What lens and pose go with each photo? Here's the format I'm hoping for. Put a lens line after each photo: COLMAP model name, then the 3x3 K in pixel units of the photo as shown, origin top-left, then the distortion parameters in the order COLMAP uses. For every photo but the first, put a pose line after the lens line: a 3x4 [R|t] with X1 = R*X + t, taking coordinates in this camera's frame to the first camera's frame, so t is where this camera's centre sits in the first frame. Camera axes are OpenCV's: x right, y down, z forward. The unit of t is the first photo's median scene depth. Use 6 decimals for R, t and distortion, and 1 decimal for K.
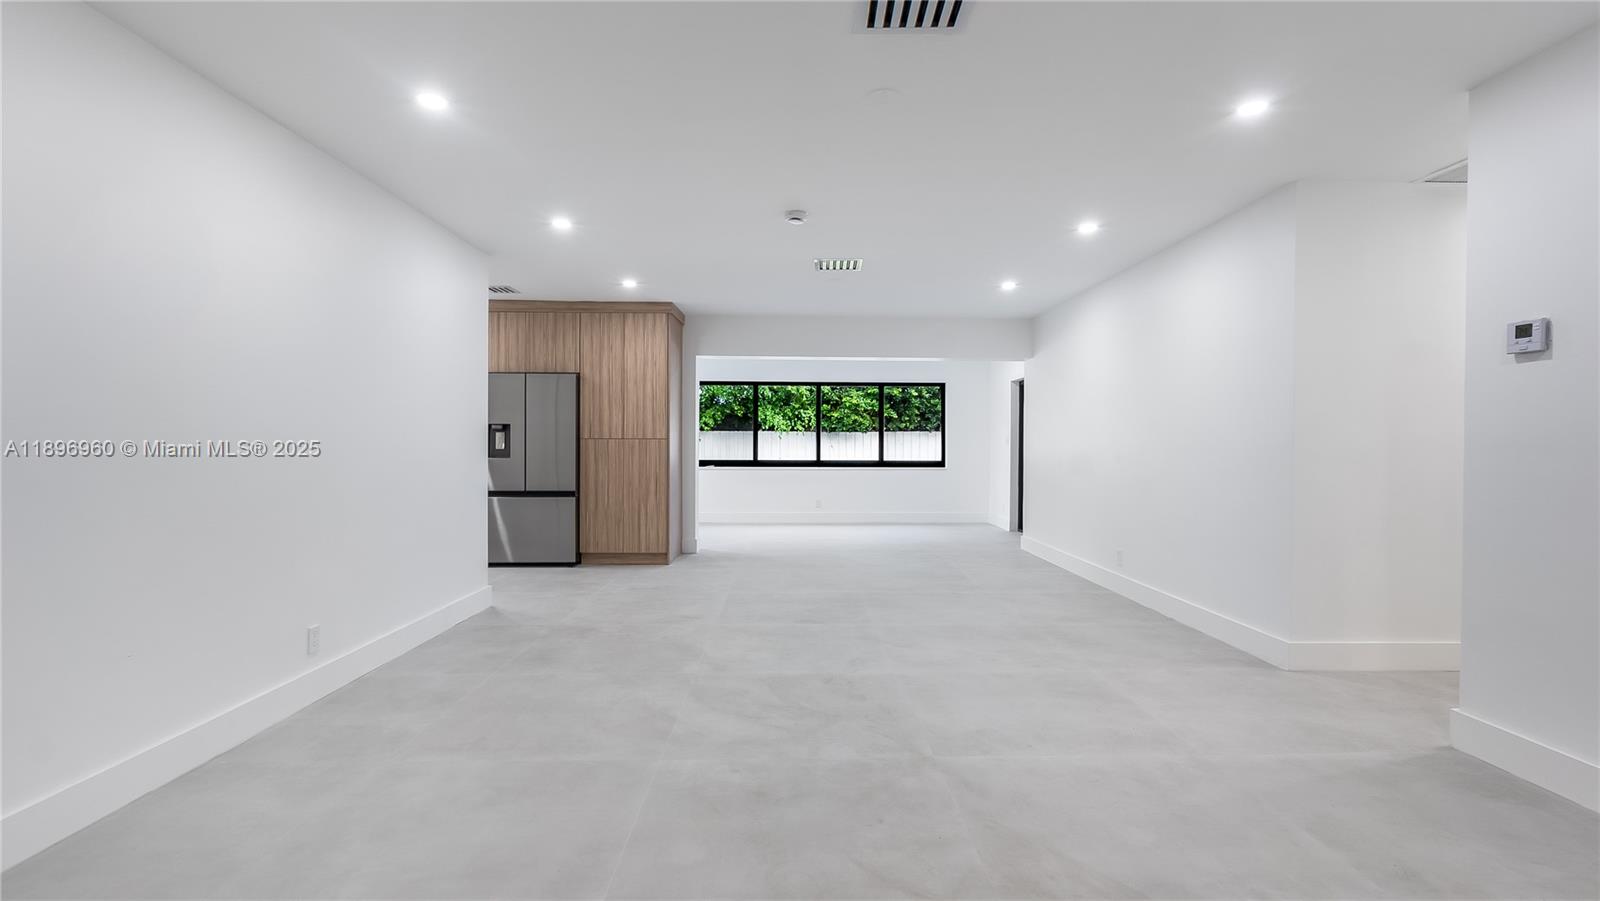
lens RADIAL K [[742.0, 0, 809.2], [0, 742.0, 443.6], [0, 0, 1]] dist [-0.010551, 0.002349]
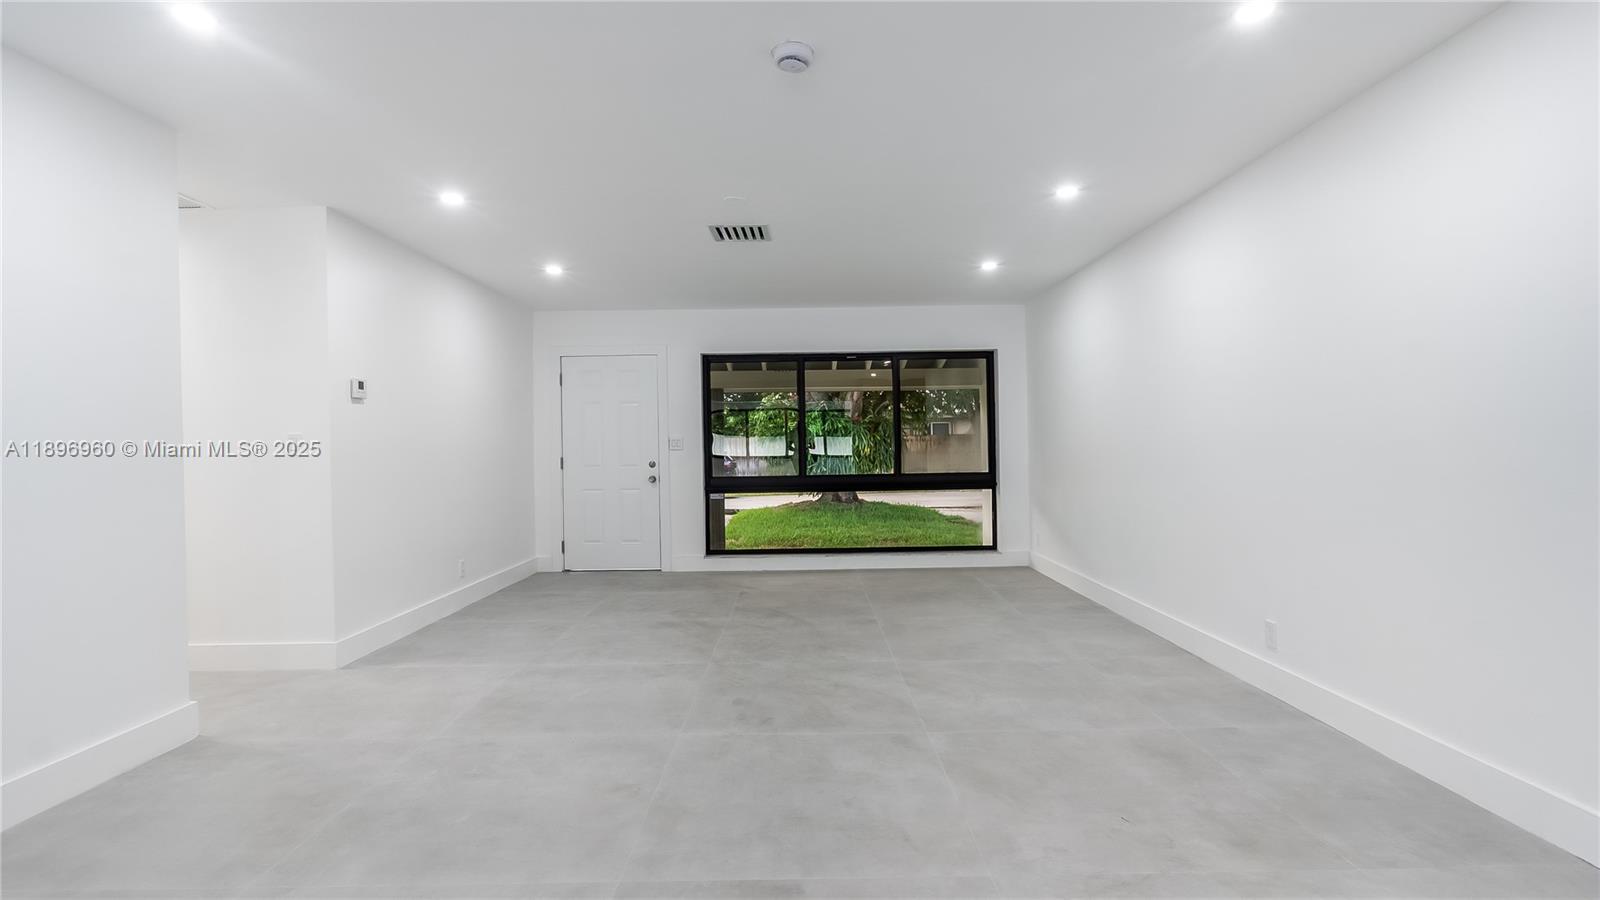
lens RADIAL K [[742.0, 0, 803.9], [0, 742.0, 443.9], [0, 0, 1]] dist [-0.010551, 0.002349]
pose [[-0.999646, 0.012396, 0.023523, -0.023081], [0.012345, 0.999921, -0.002305, -0.002534], [-0.023550, -0.002014, -0.999721, 0.970882]]
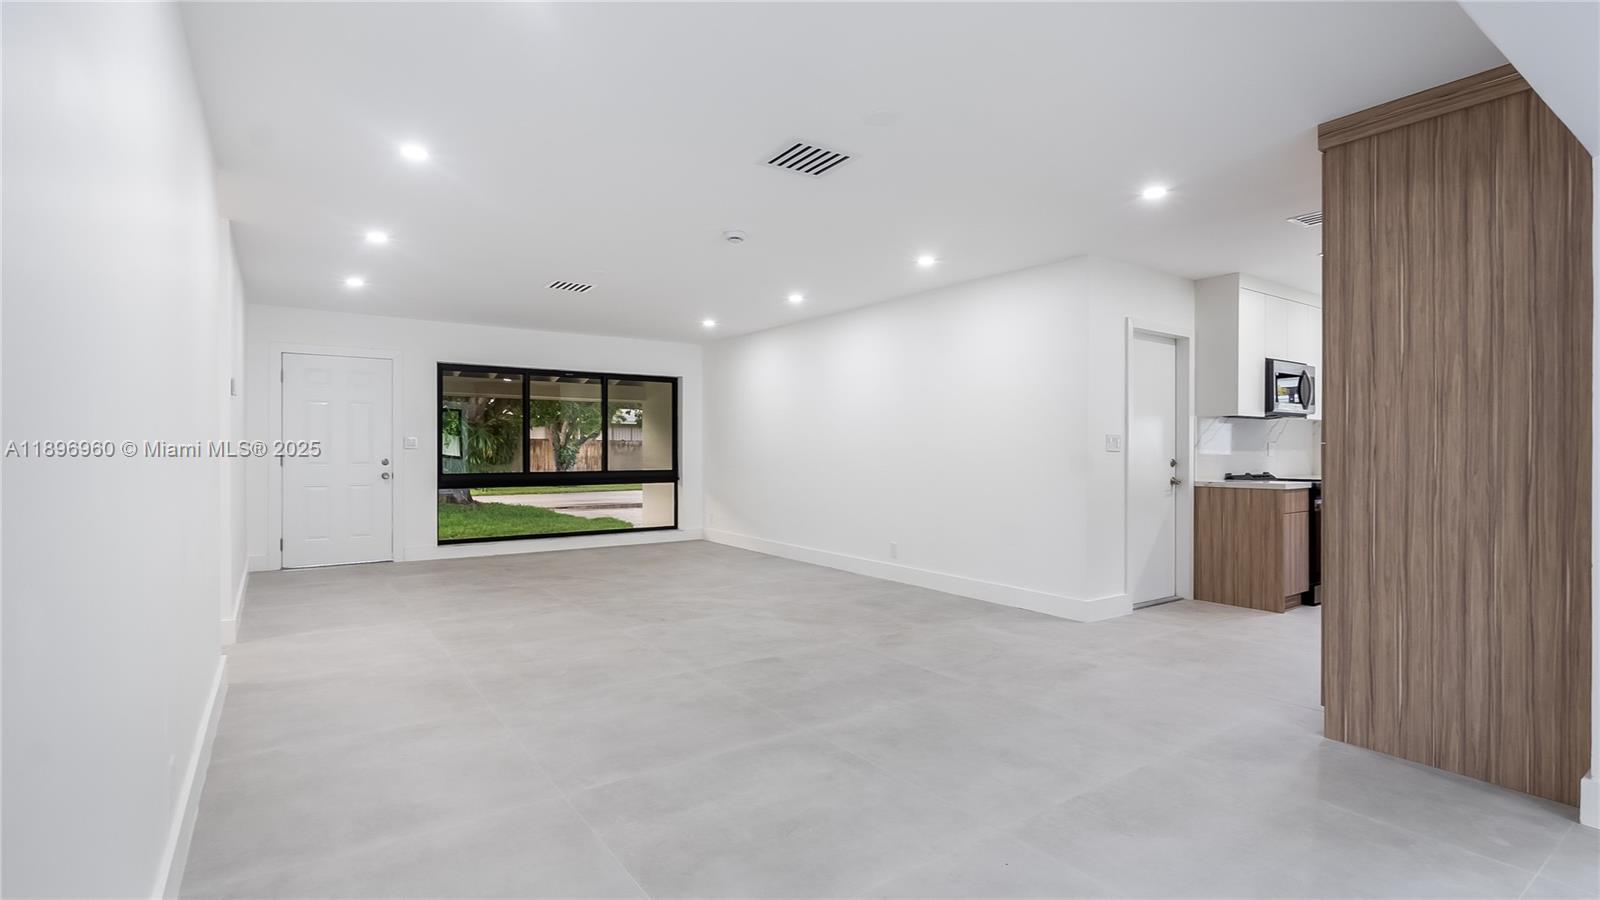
lens RADIAL K [[742.0, 0, 799.1], [0, 742.0, 452.2], [0, 0, 1]] dist [-0.010551, 0.002349]
pose [[-0.833284, -0.001589, -0.552842, 0.302458], [-0.004773, 0.999979, 0.004320, -0.001231], [0.552824, 0.006239, -0.833275, 1.192074]]
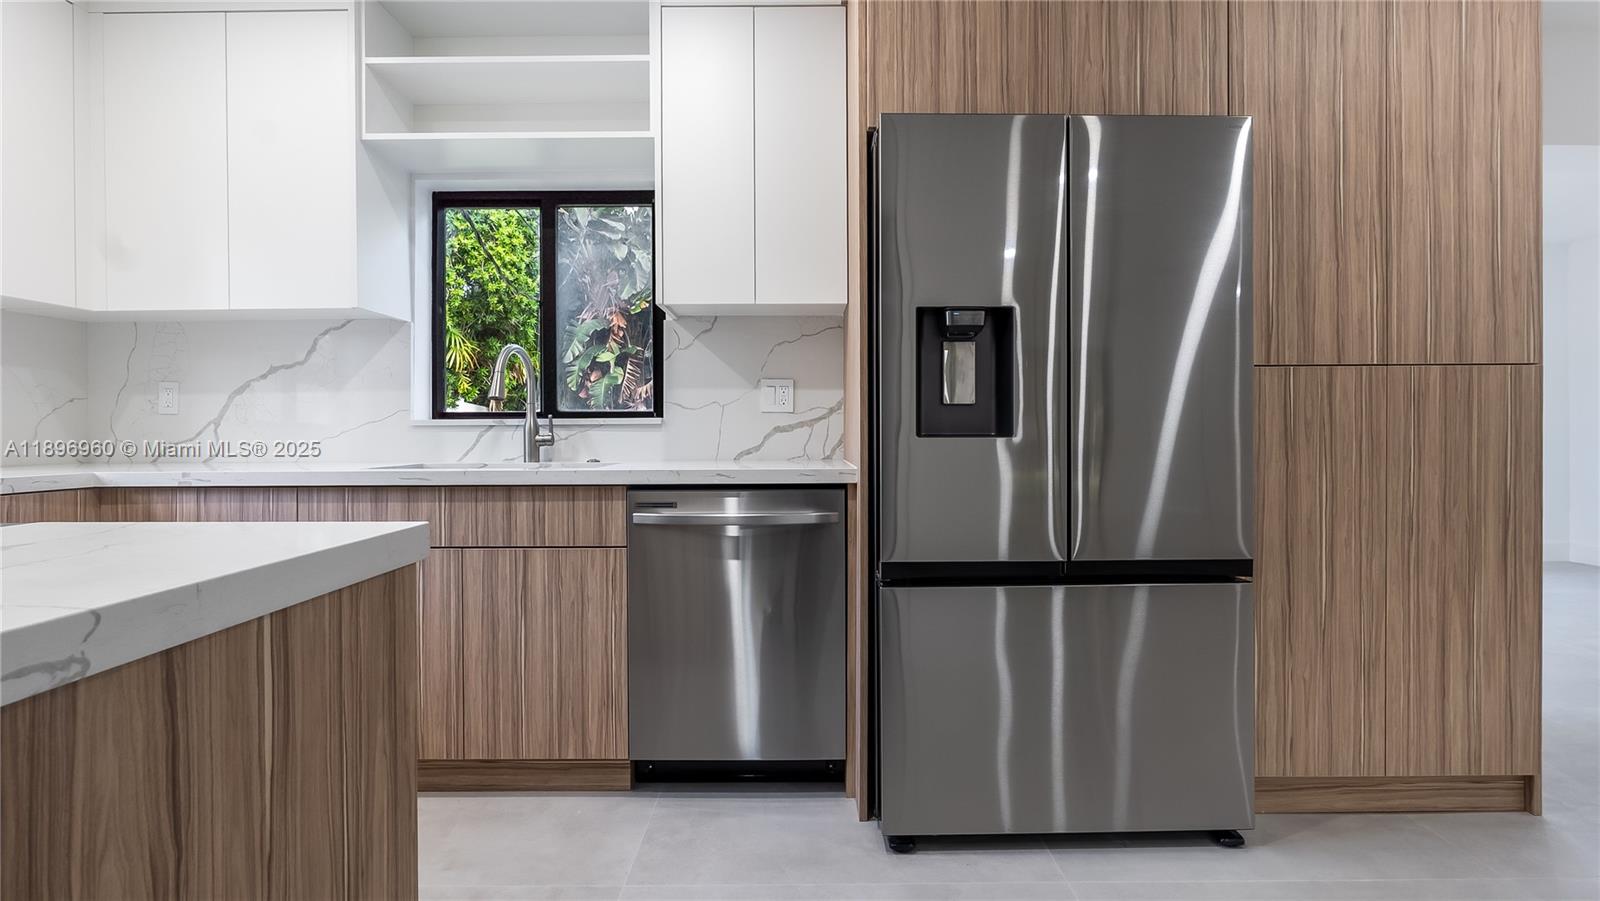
lens RADIAL K [[742.0, 0, 800.4], [0, 742.0, 433.2], [0, 0, 1]] dist [-0.010551, 0.002349]
pose [[0.999632, -0.006936, -0.026217, -0.461996], [0.006944, 0.999976, 0.000201, 0.017527], [0.026215, -0.000383, 0.999656, 0.718787]]
